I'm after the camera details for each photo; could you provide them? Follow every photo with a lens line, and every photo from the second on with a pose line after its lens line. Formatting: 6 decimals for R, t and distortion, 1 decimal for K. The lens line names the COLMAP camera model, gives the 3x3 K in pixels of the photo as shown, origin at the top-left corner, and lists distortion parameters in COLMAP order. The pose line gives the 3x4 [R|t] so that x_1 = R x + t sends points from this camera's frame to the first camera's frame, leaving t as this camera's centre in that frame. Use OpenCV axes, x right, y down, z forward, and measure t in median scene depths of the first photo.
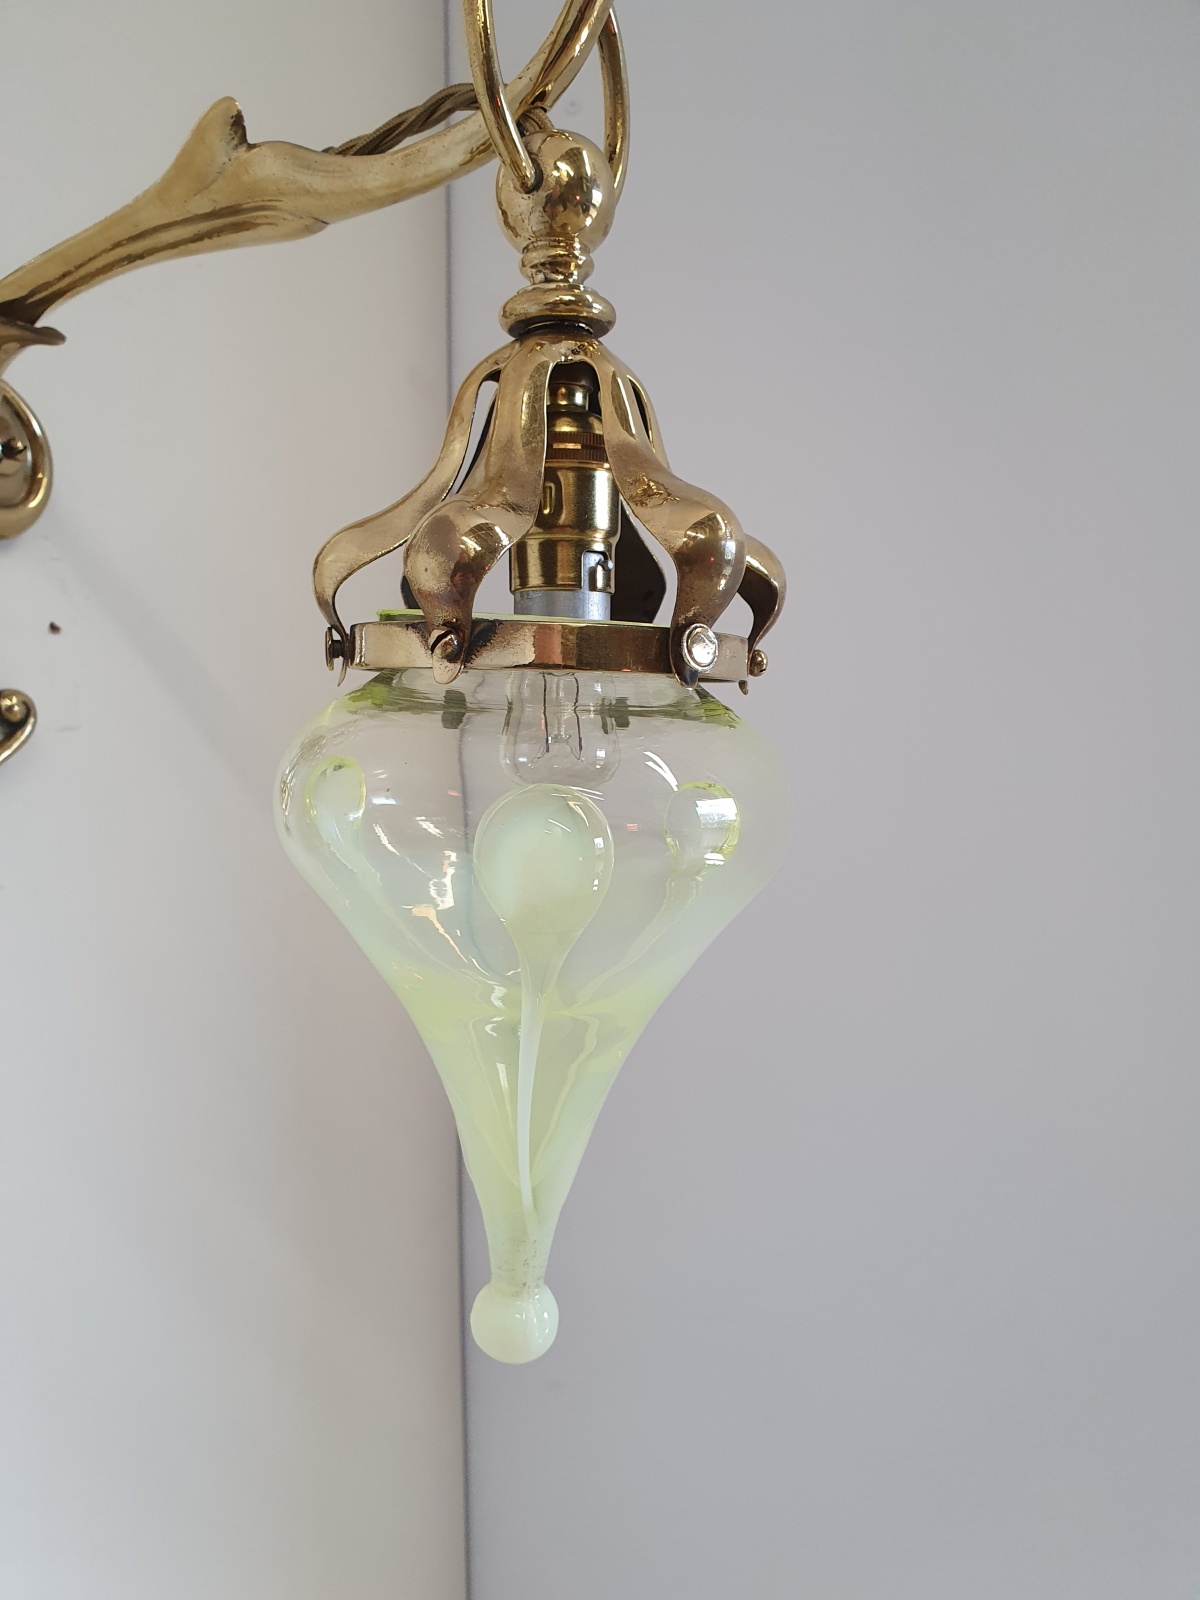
lens RADIAL K [[1230.6, 0, 600.0], [0, 1230.6, 800.0], [0, 0, 1]] dist [0.063169, -0.148246]
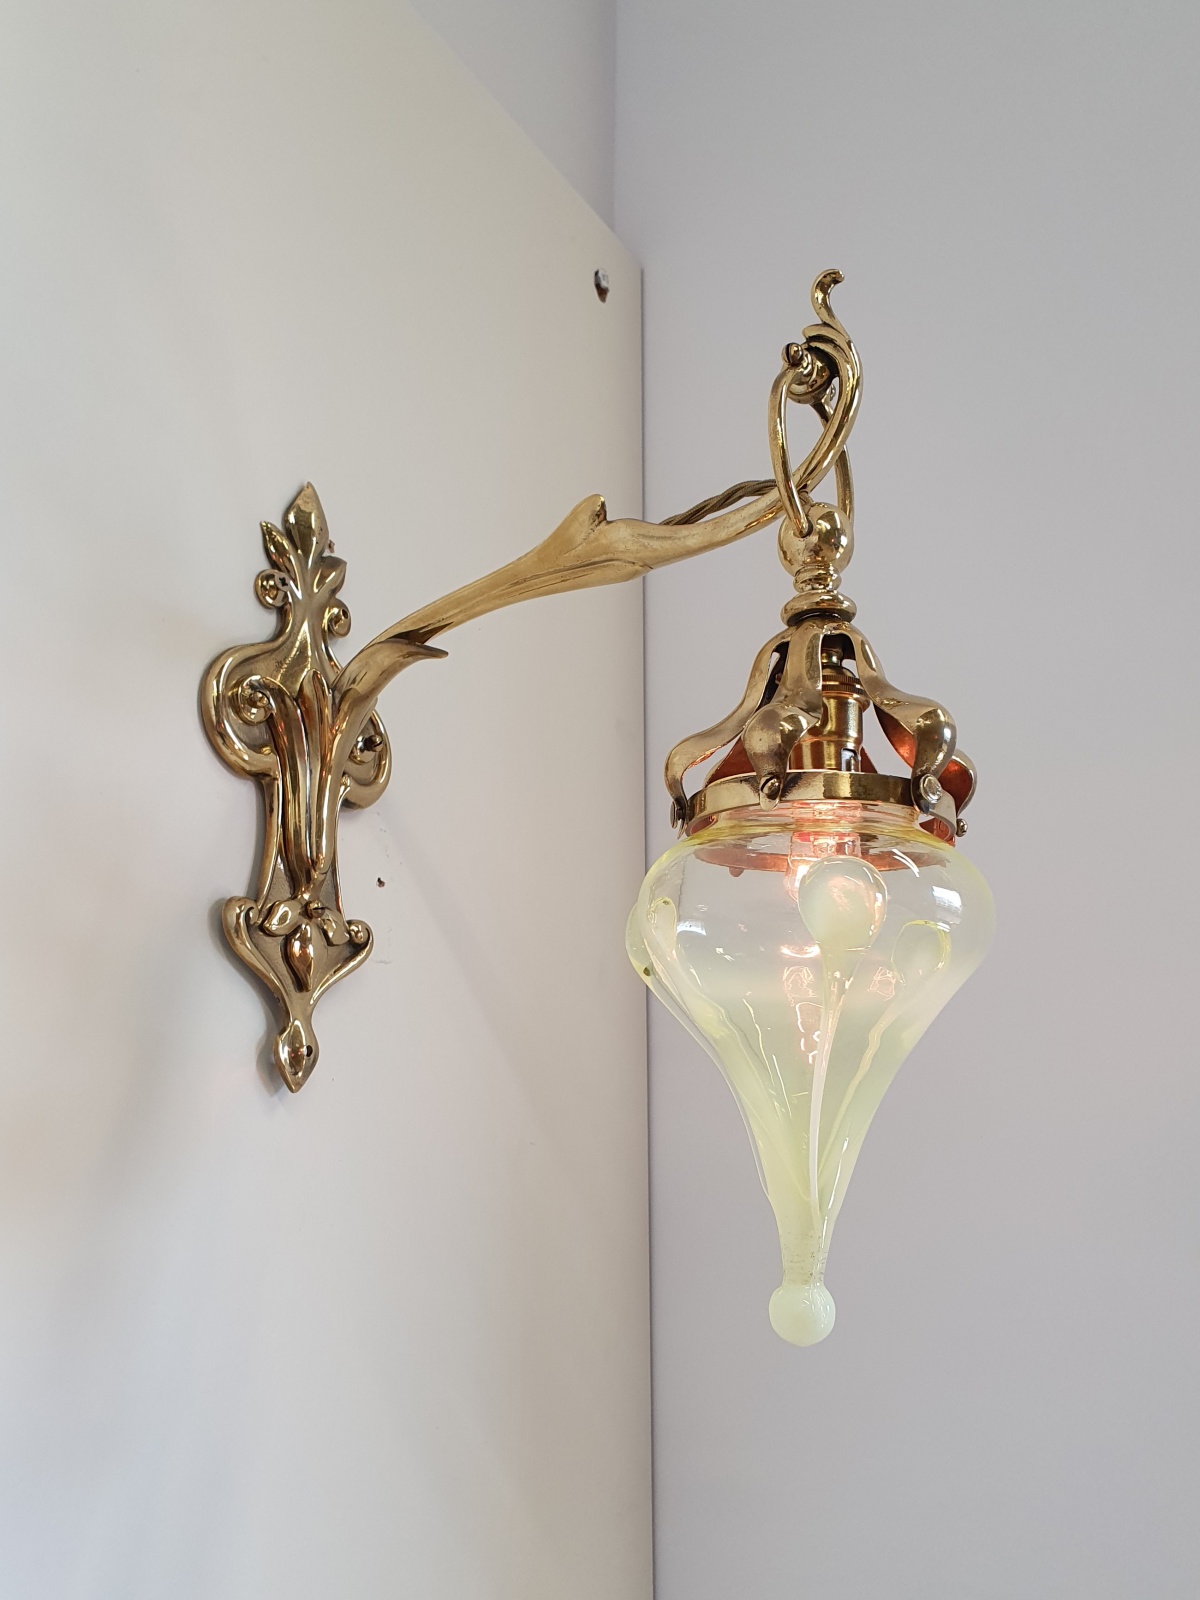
lens RADIAL K [[1402.0, 0, 595.1], [0, 1402.0, 879.8], [0, 0, 1]] dist [0.057014, -0.003165]
pose [[0.997251, -0.009472, -0.073494, -0.191847], [-0.010906, 0.962238, -0.271991, 0.429197], [0.073295, 0.272045, 0.959489, -0.643514]]
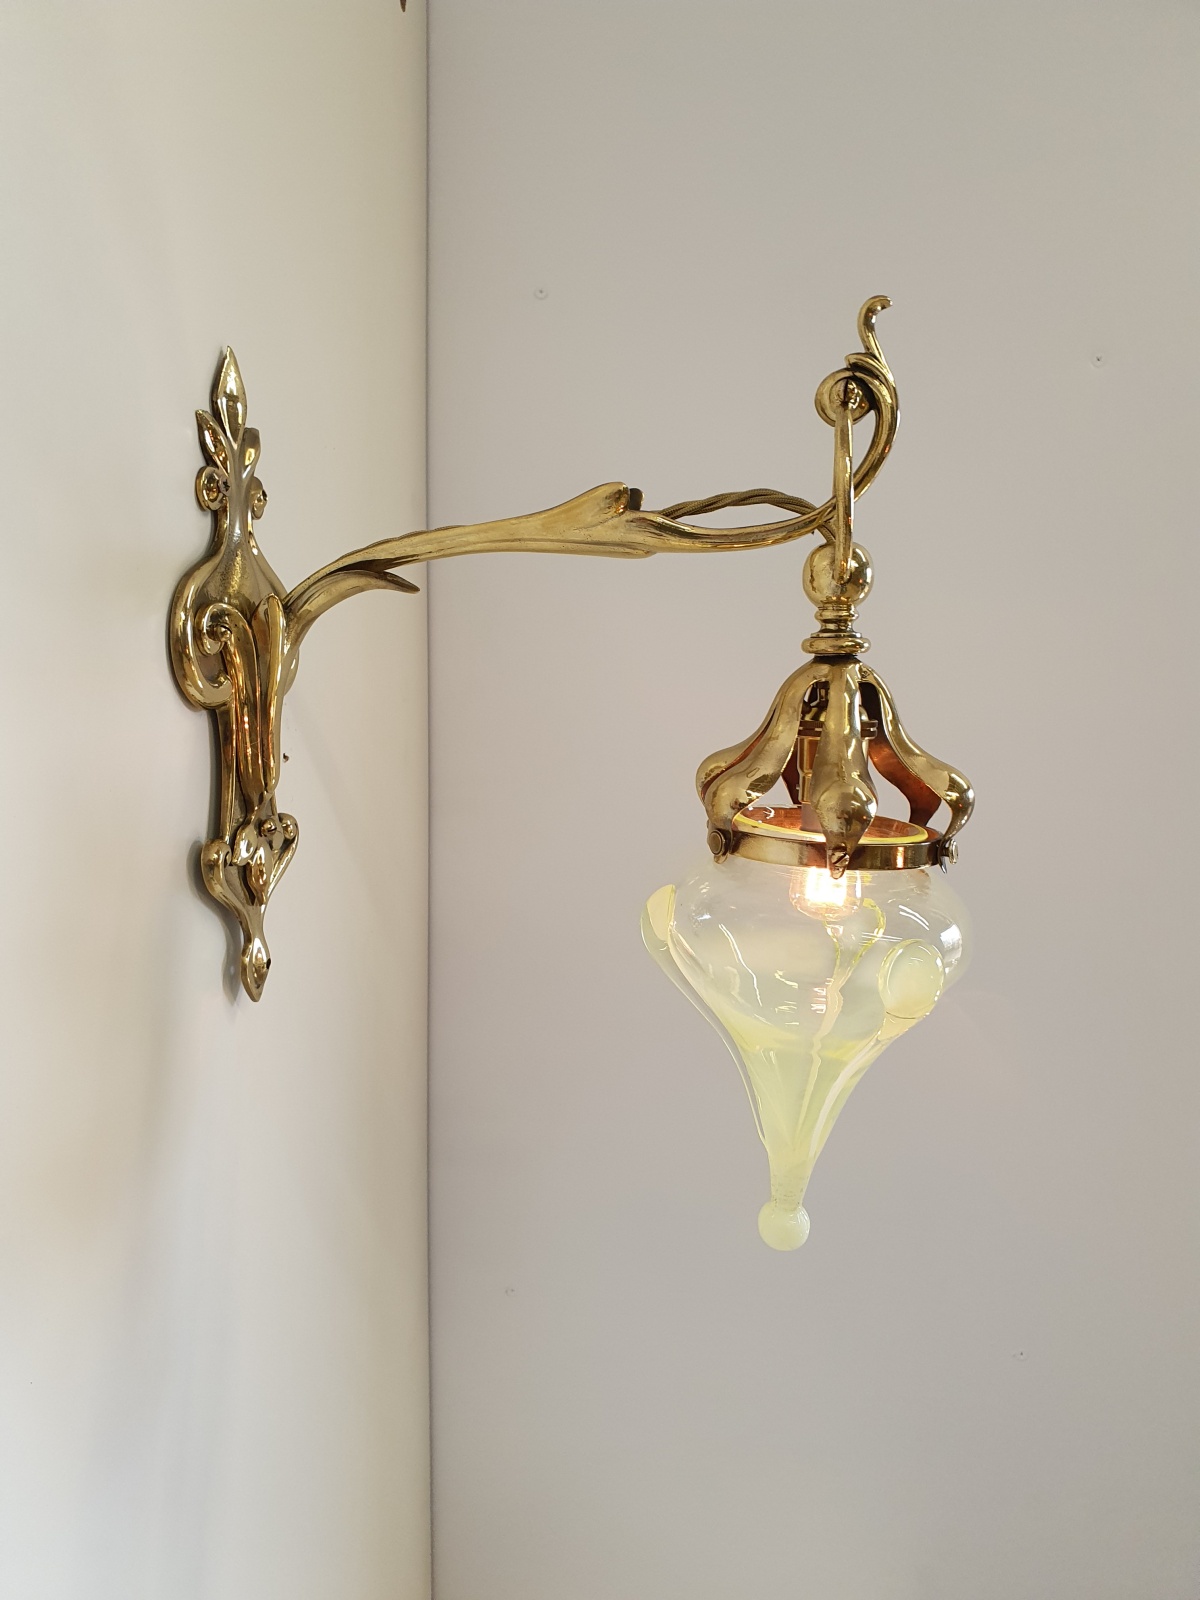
lens RADIAL K [[1200.5, 0, 572.1], [0, 1200.5, 800.1], [0, 0, 1]] dist [0.061576, -0.001175]
pose [[0.956919, -0.021666, 0.289545, -0.893003], [0.007319, 0.998695, 0.050543, -0.268566], [-0.290262, -0.046246, 0.955829, -0.513439]]
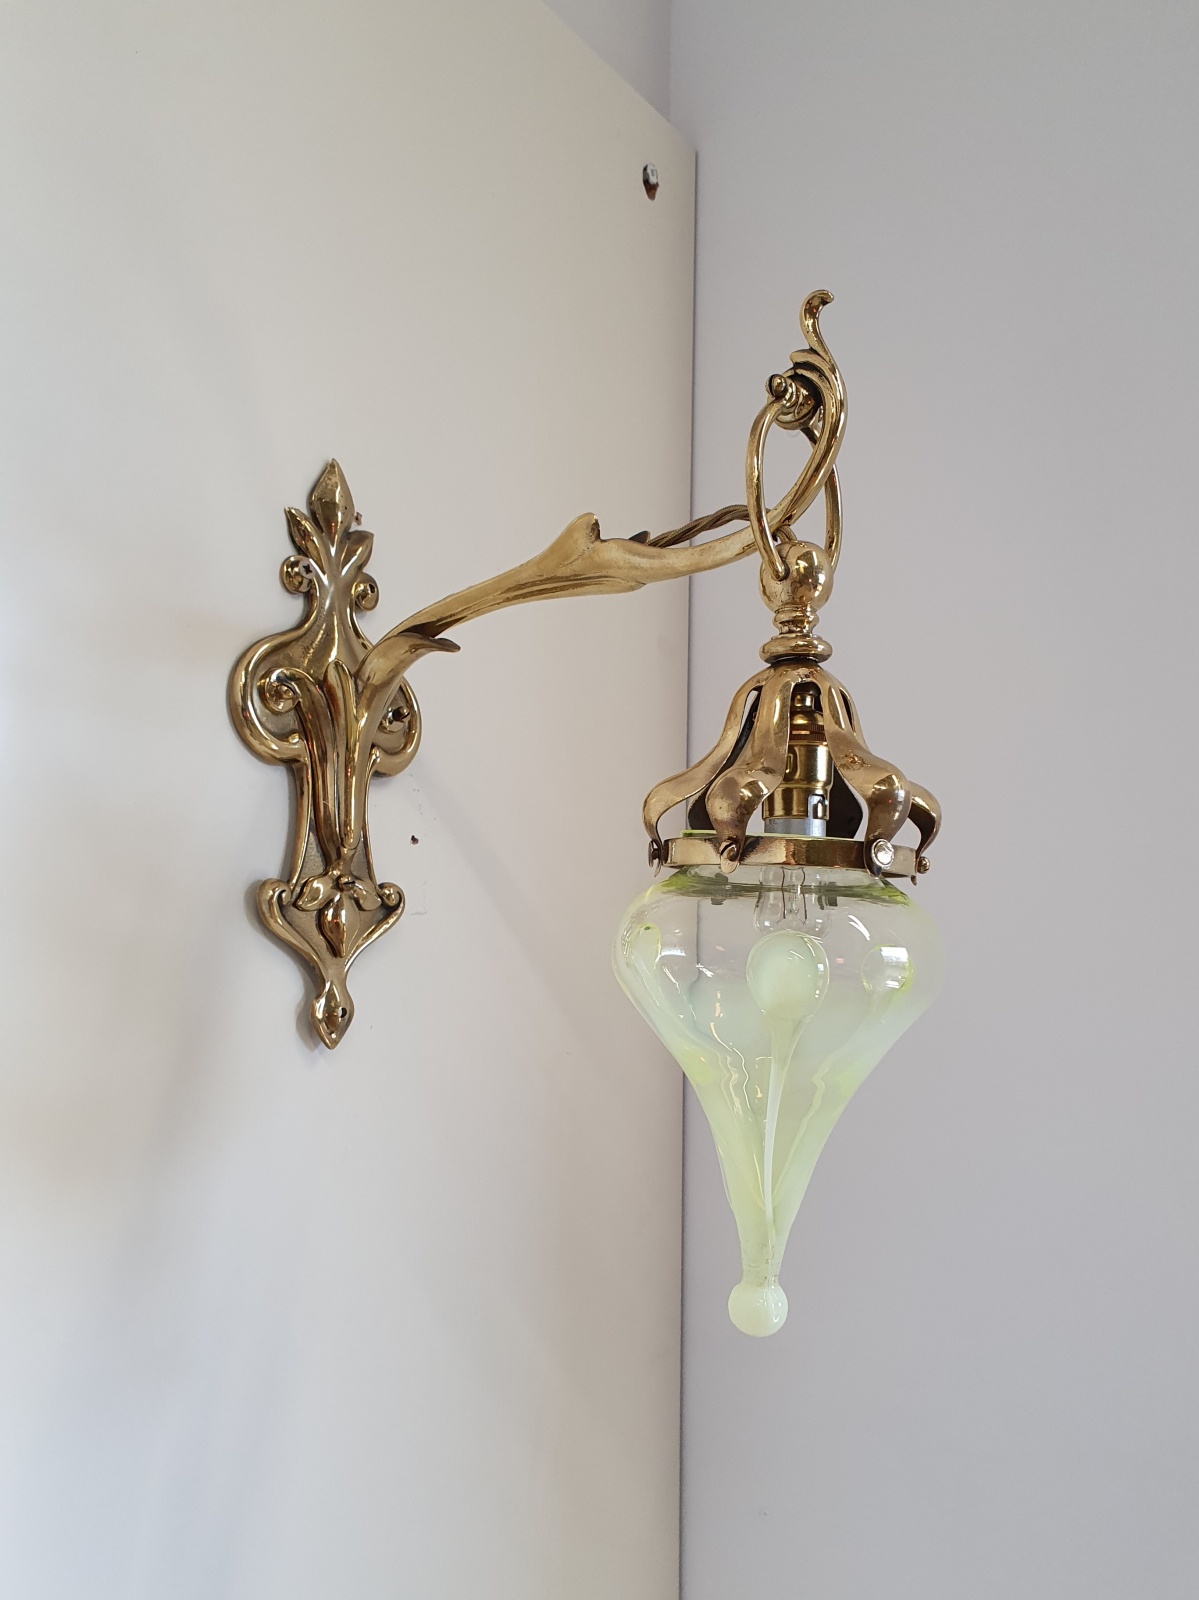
lens RADIAL K [[1324.7, 0, 628.5], [0, 1324.7, 876.9], [0, 0, 1]] dist [0.033050, -0.000453]
pose [[0.991307, 0.012649, -0.130959, -0.020620], [-0.027404, 0.993388, -0.111488, 0.101649], [0.128683, 0.114108, 0.985099, -0.703371]]
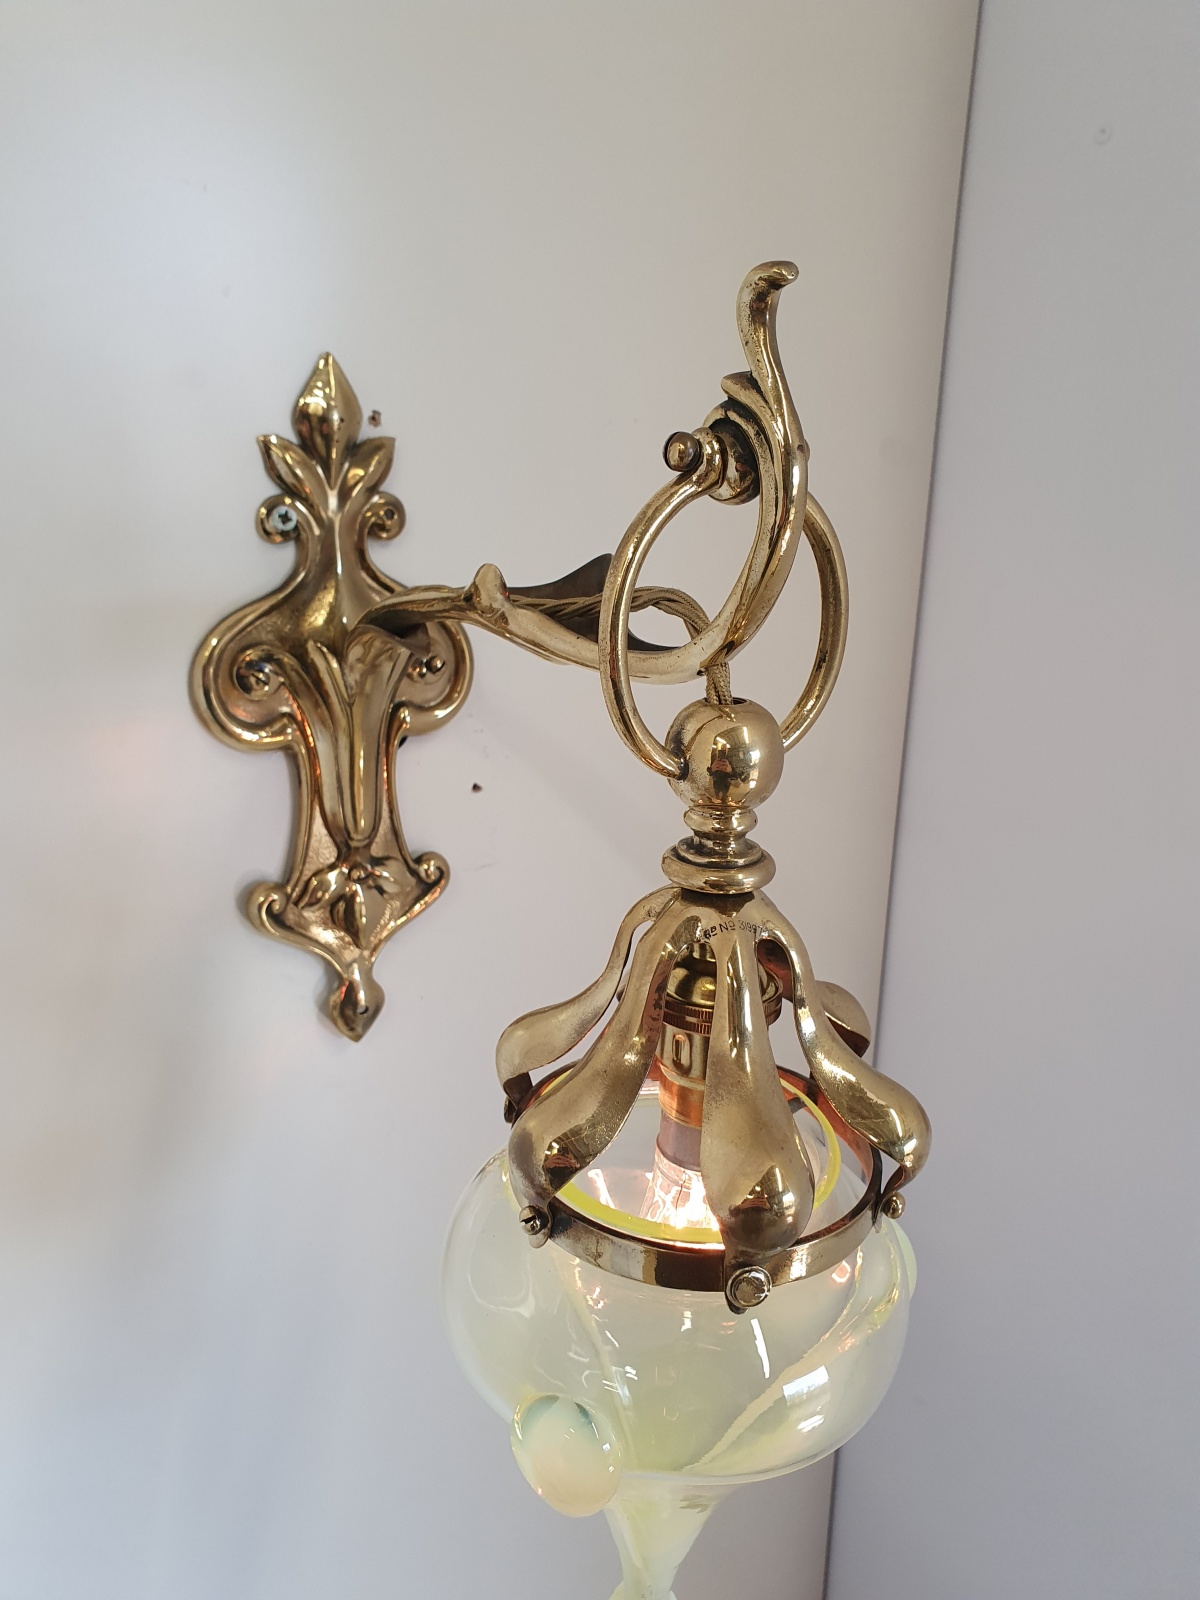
lens RADIAL K [[1230.6, 0, 600.0], [0, 1230.6, 800.0], [0, 0, 1]] dist [0.063169, -0.148246]
pose [[0.868173, 0.171723, -0.465603, 0.358514], [-0.074042, 0.972543, 0.220632, -0.676929], [0.490706, -0.157072, 0.857050, 0.089303]]
